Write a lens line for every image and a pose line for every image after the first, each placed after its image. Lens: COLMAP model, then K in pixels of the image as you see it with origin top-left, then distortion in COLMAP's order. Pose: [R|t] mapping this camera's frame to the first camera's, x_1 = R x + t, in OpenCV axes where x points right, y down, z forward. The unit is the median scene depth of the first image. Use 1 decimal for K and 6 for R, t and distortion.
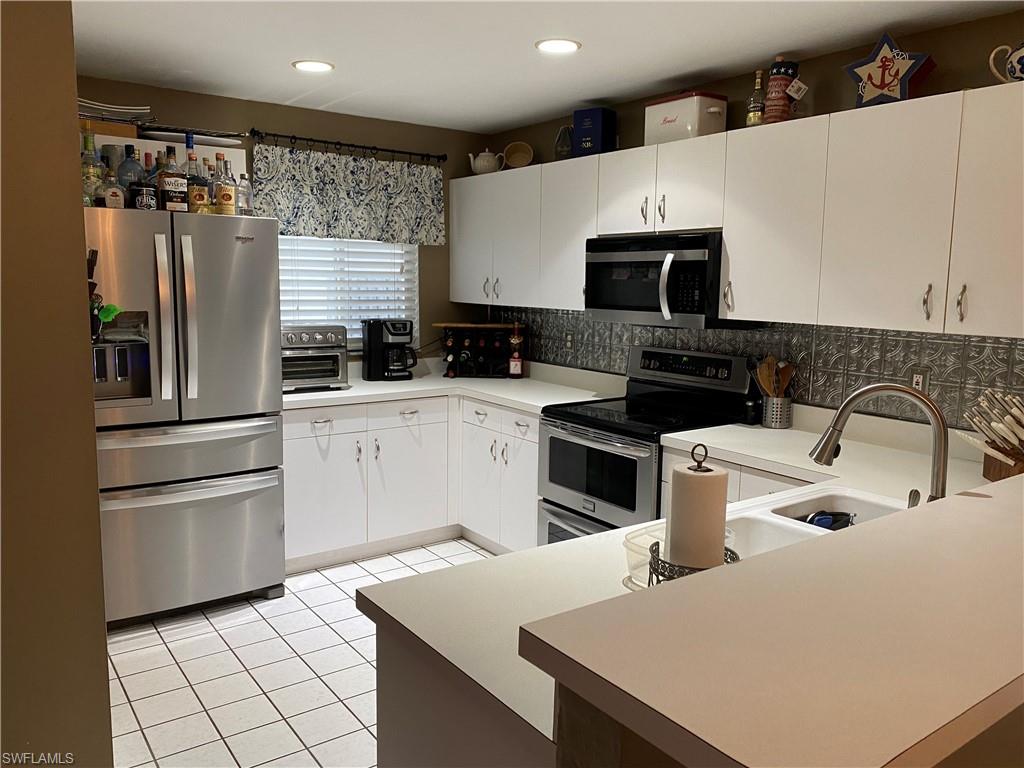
lens RADIAL K [[784.4, 0, 505.5], [0, 784.4, 383.6], [0, 0, 1]] dist [-0.013327, -0.020821]
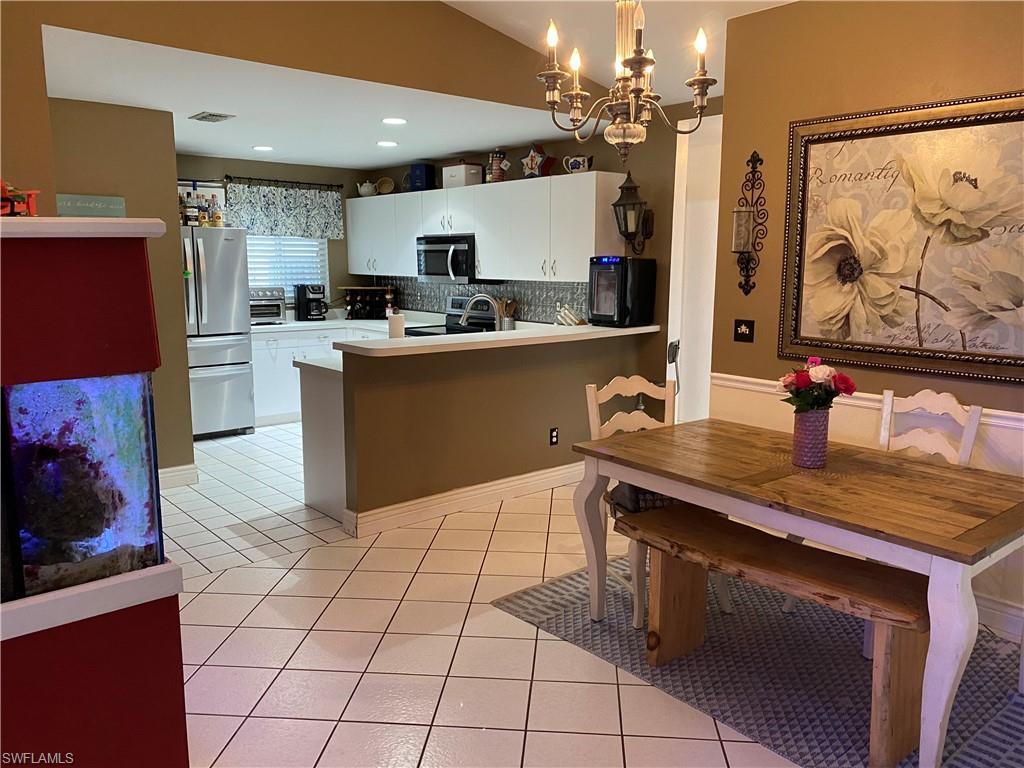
lens RADIAL K [[784.4, 0, 519.7], [0, 784.4, 386.1], [0, 0, 1]] dist [-0.013327, -0.020821]
pose [[0.995420, -0.023548, 0.092650, 0.150187], [0.020783, 0.999313, 0.030691, 0.102242], [-0.093309, -0.028625, 0.995226, -0.781354]]
